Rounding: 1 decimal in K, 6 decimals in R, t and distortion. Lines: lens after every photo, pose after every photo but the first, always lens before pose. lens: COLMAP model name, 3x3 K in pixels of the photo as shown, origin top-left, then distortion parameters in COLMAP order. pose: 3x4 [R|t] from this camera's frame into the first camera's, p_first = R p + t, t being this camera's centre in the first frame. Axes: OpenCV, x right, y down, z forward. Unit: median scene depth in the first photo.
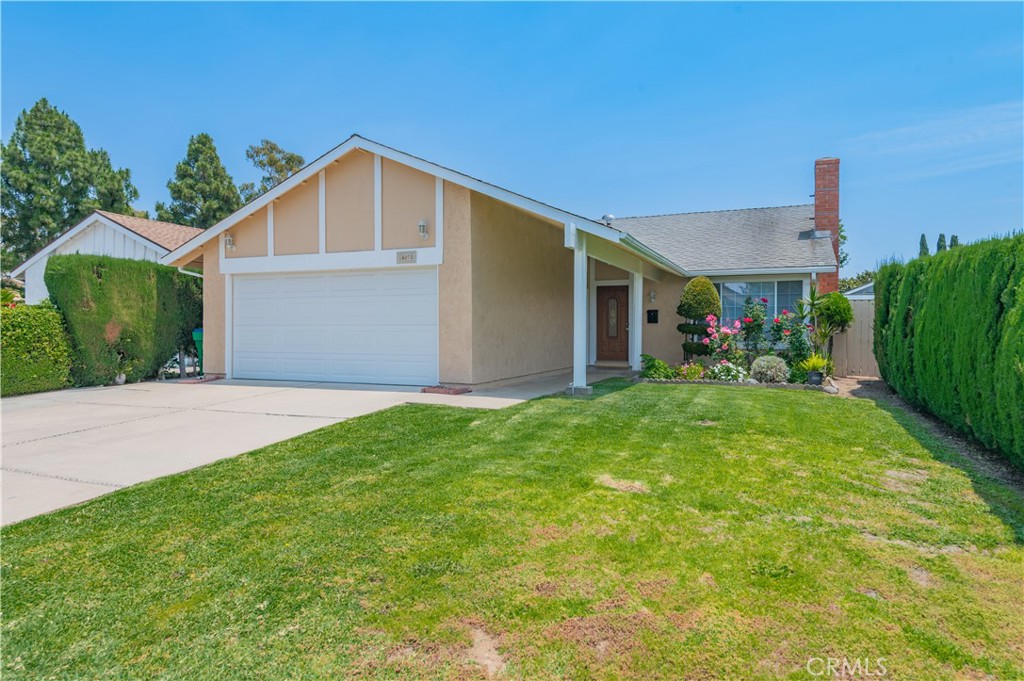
lens RADIAL K [[623.5, 0, 510.2], [0, 623.5, 332.1], [0, 0, 1]] dist [0.035434, -0.043921]
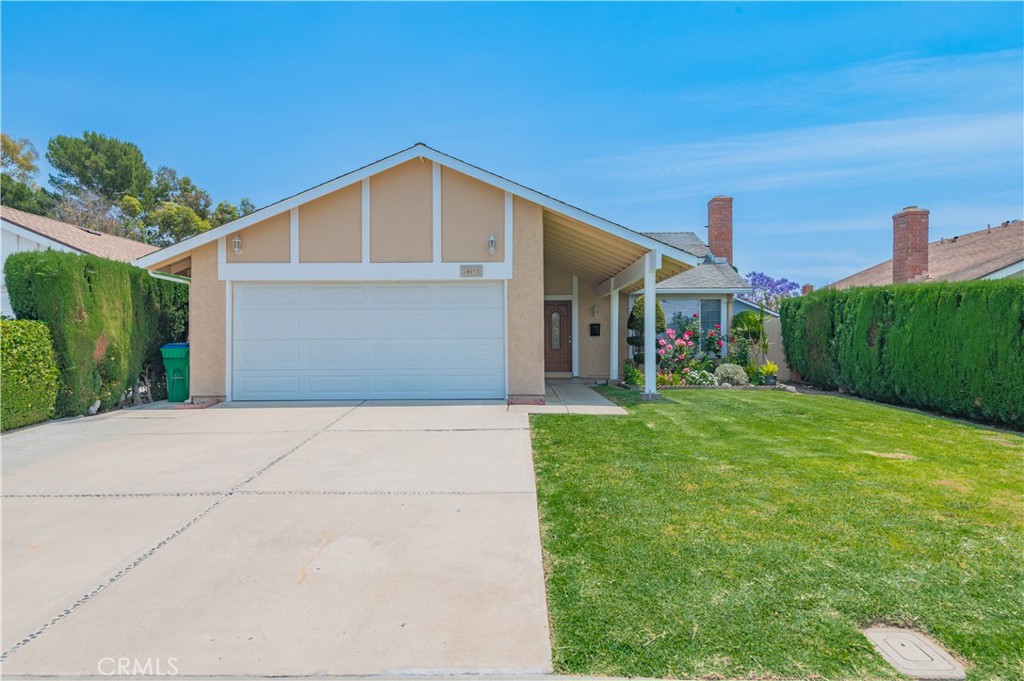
lens RADIAL K [[673.8, 0, 512.0], [0, 673.8, 340.5], [0, 0, 1]] dist [0.006359, 0.001661]
pose [[0.920195, -0.005269, 0.391425, -0.494810], [0.008159, 0.999950, -0.005719, -0.001640], [-0.391376, 0.008456, 0.920192, -0.014927]]
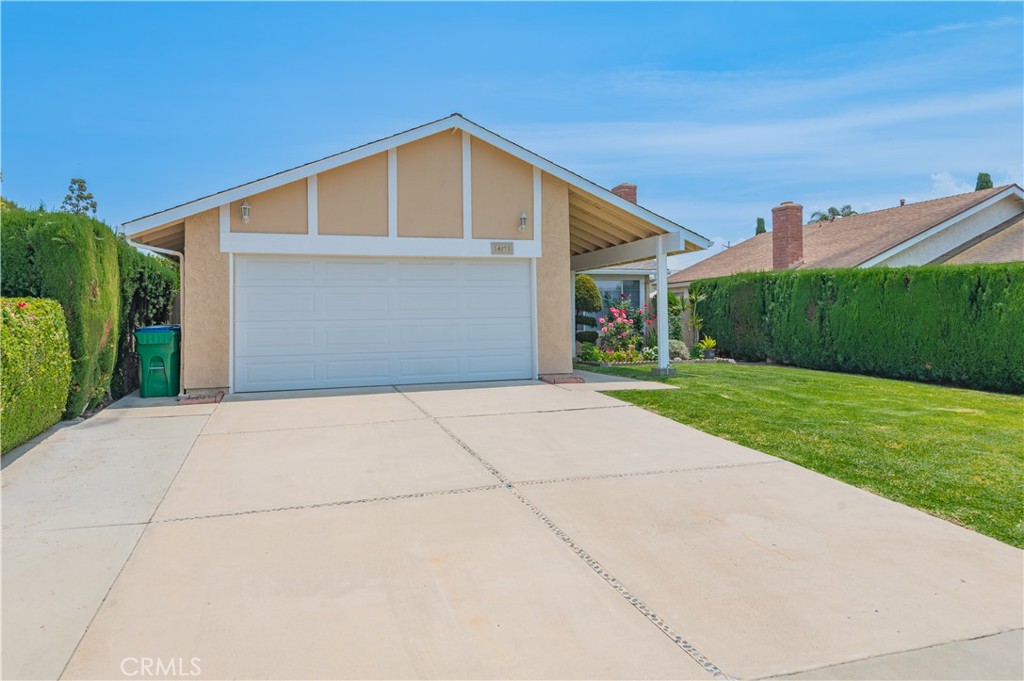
lens RADIAL K [[685.1, 0, 512.6], [0, 685.1, 306.7], [0, 0, 1]] dist [0.005493, 0.001617]
pose [[0.746511, 0.000199, 0.665373, -0.808999], [0.020322, 0.999527, -0.023099, -0.003391], [-0.665062, 0.030766, 0.746154, 0.182577]]
